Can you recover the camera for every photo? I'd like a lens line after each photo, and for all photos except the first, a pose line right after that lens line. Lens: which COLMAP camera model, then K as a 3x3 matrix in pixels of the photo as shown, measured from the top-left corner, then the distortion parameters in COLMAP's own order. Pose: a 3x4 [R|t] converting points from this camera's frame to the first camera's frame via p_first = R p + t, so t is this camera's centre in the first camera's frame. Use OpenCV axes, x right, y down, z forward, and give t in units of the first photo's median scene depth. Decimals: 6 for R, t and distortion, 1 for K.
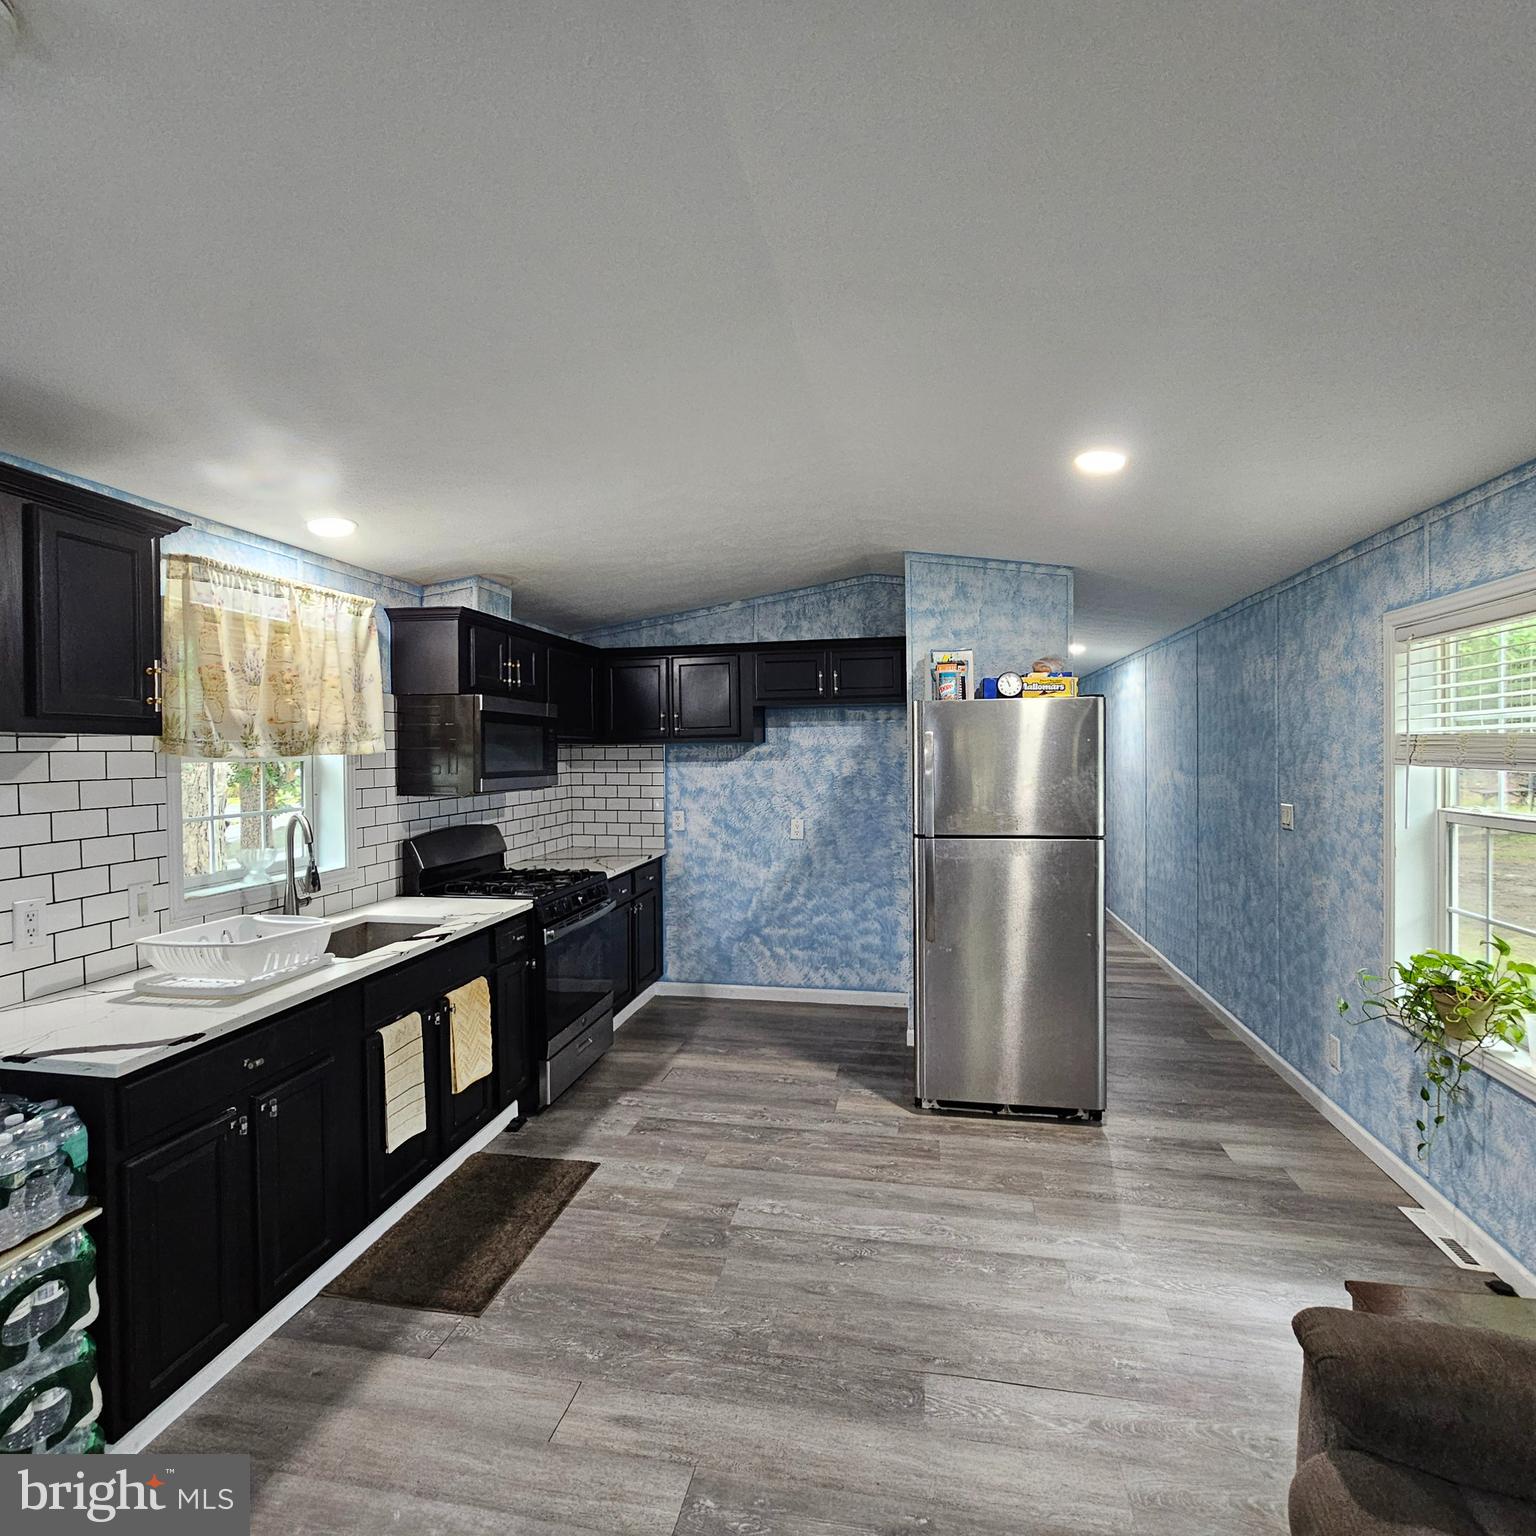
lens RADIAL K [[832.2, 0, 766.3], [0, 832.2, 764.0], [0, 0, 1]] dist [-0.003035, -0.001340]
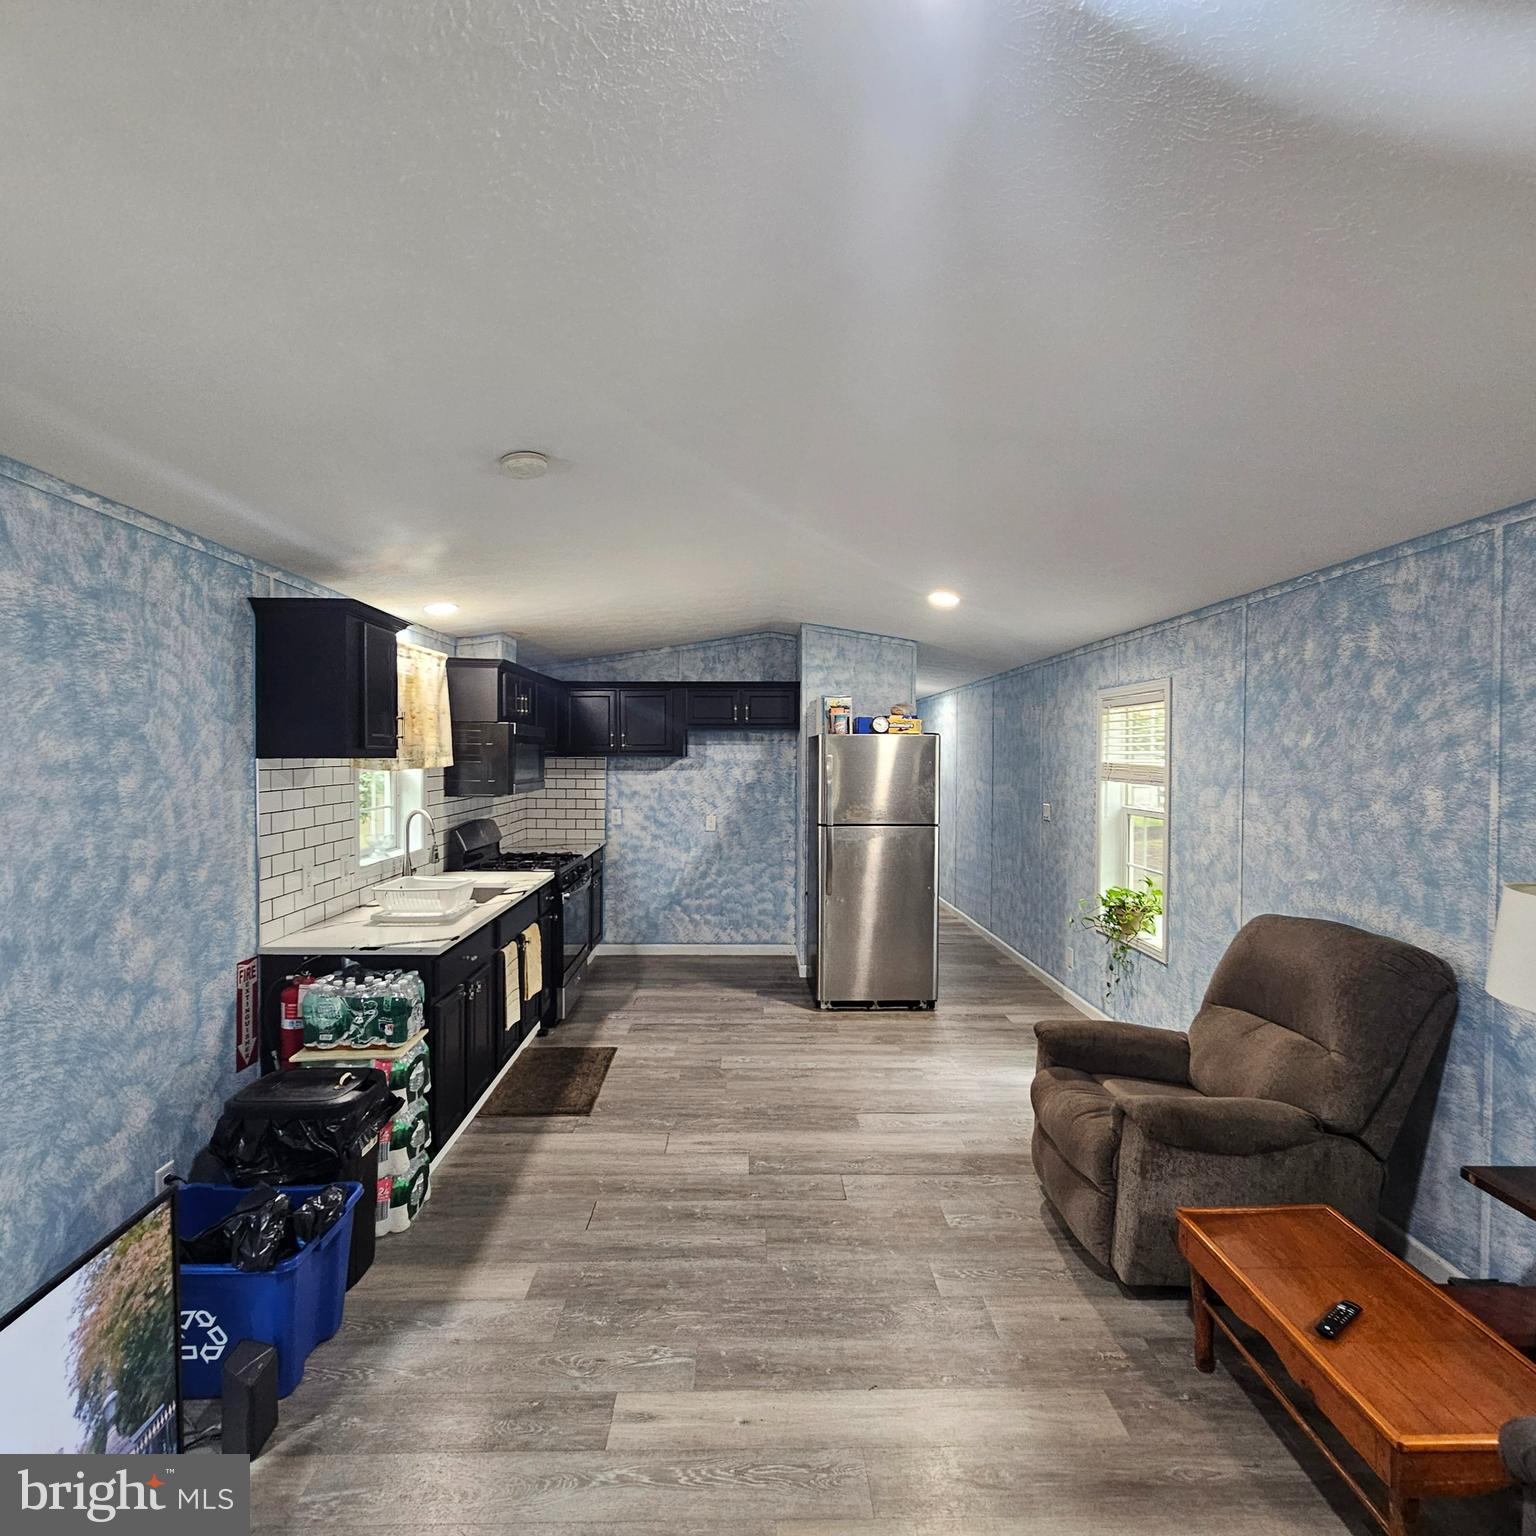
lens RADIAL K [[832.2, 0, 765.3], [0, 832.2, 767.6], [0, 0, 1]] dist [-0.003035, -0.001340]
pose [[0.976494, 0.010860, 0.215273, -0.232282], [-0.011220, 0.999937, 0.000452, -0.015183], [-0.215254, -0.002856, 0.976554, -0.424348]]
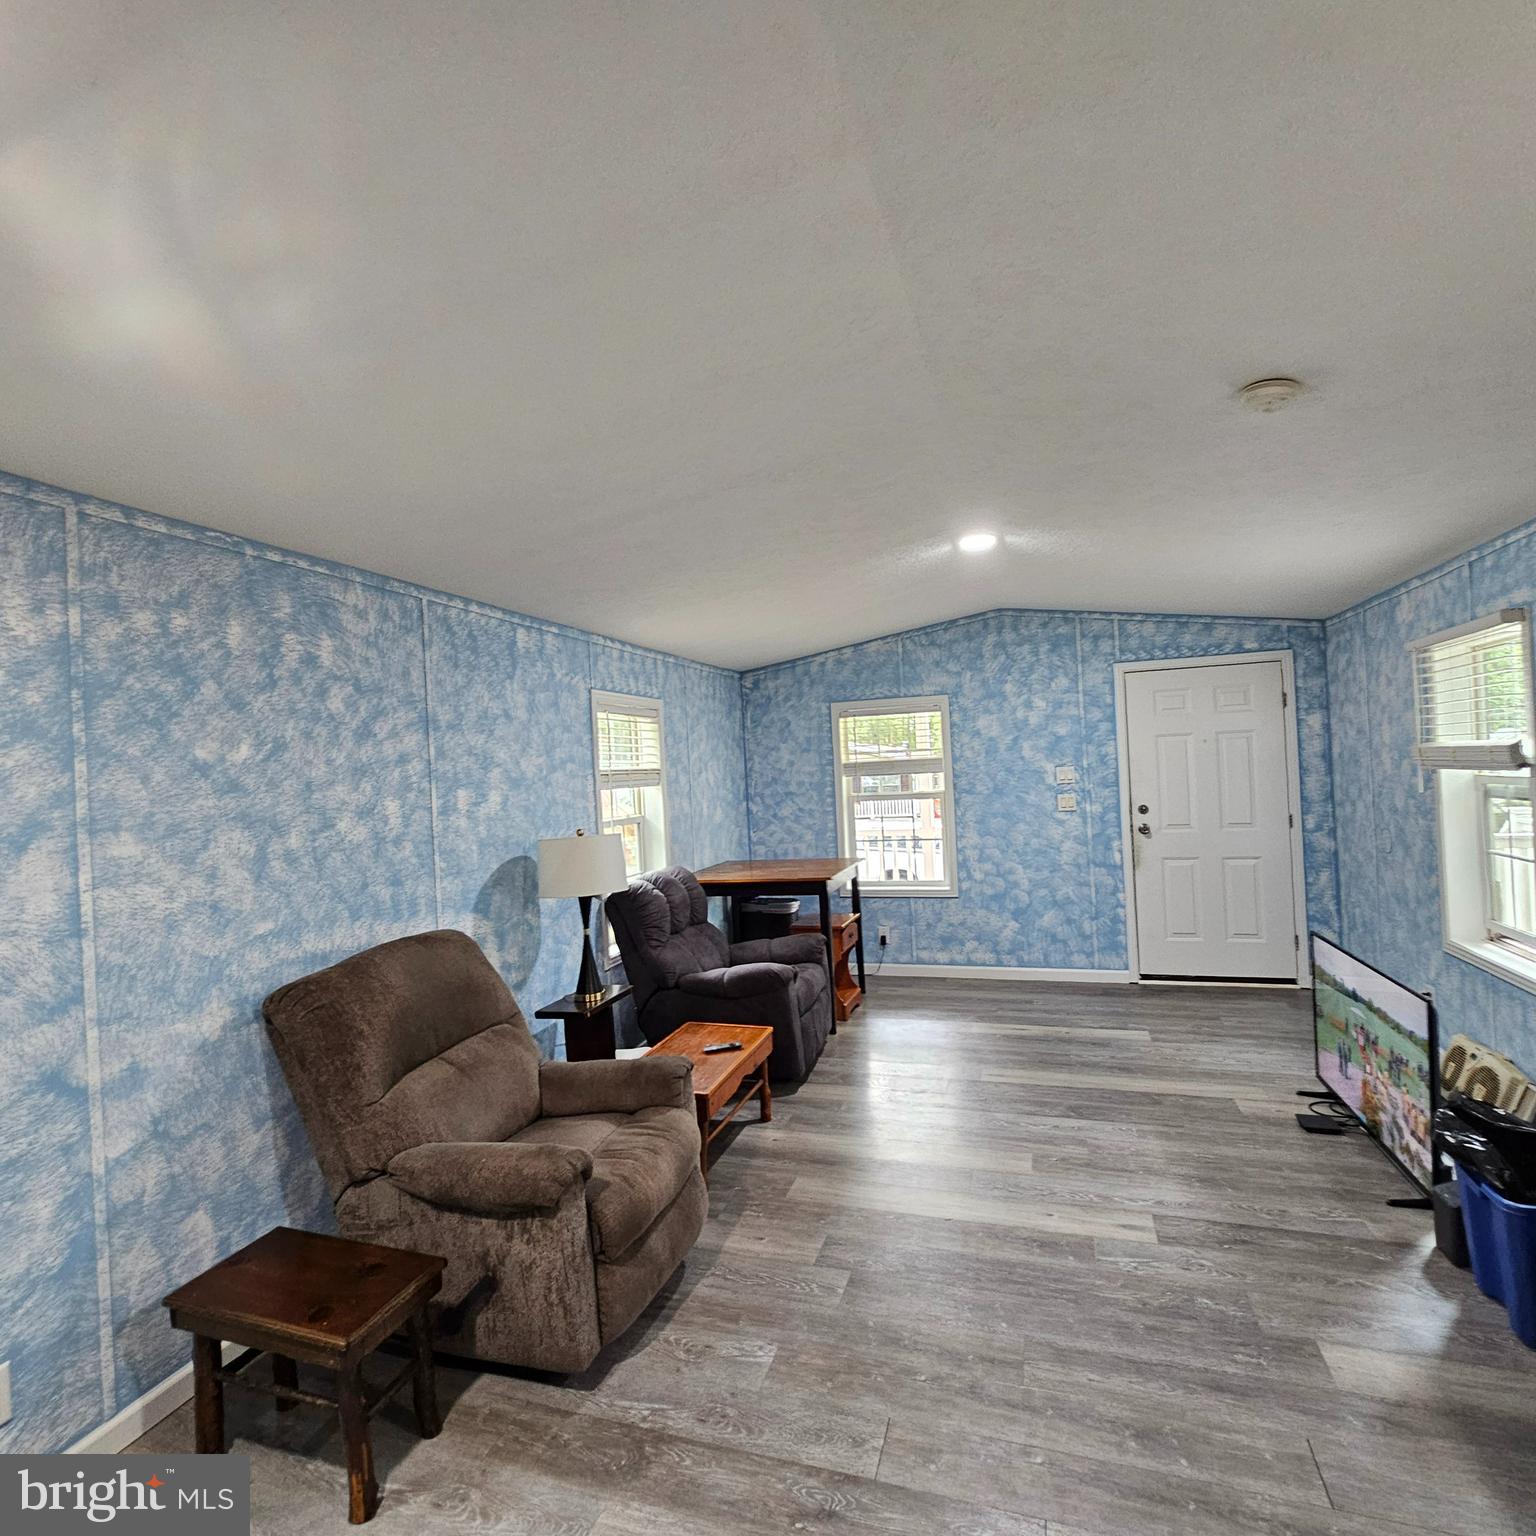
lens RADIAL K [[832.2, 0, 763.2], [0, 832.2, 769.2], [0, 0, 1]] dist [-0.003035, -0.001340]
pose [[-0.989142, 0.061817, 0.133329, 0.020195], [0.063173, 0.997985, 0.005962, -0.014885], [-0.132692, 0.014320, -0.991054, 0.946972]]
